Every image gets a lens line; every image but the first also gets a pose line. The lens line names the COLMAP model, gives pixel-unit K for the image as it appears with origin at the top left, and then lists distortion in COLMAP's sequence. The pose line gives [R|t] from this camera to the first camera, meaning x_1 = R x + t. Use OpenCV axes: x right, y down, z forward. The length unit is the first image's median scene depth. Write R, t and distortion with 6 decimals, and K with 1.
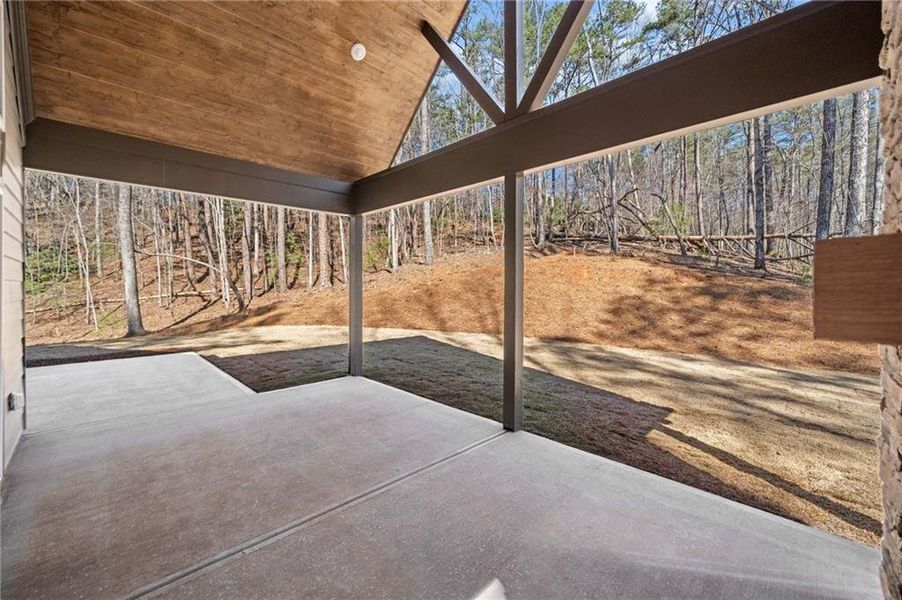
lens RADIAL K [[362.5, 0, 453.2], [0, 362.5, 293.8], [0, 0, 1]] dist [-0.001142, -0.000076]
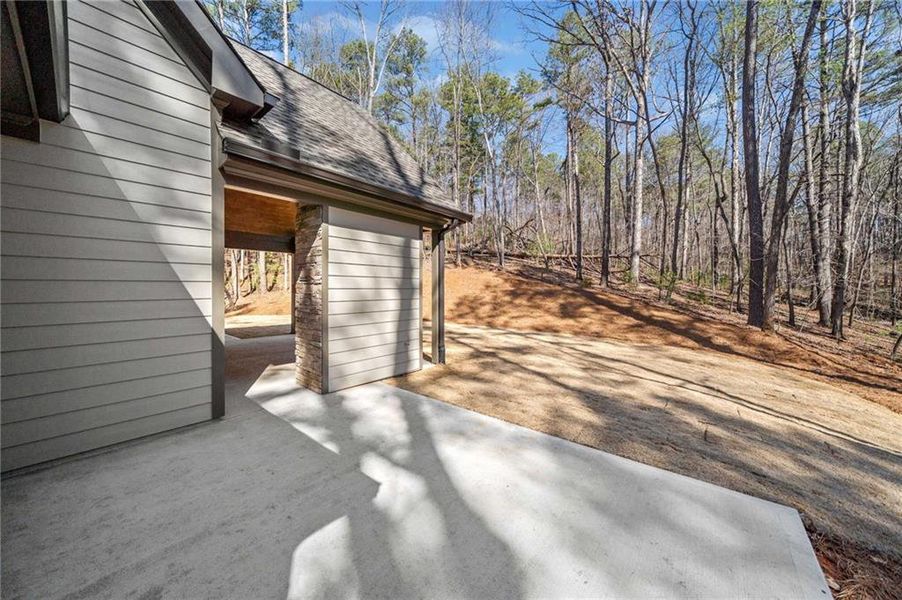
lens RADIAL K [[319.9, 0, 452.8], [0, 319.9, 296.2], [0, 0, 1]] dist [-0.002110, -0.000733]
pose [[0.996280, 0.001317, 0.086168, 0.215567], [-0.001224, 0.999999, -0.001128, 0.008944], [-0.086170, 0.001019, 0.996280, -0.397034]]
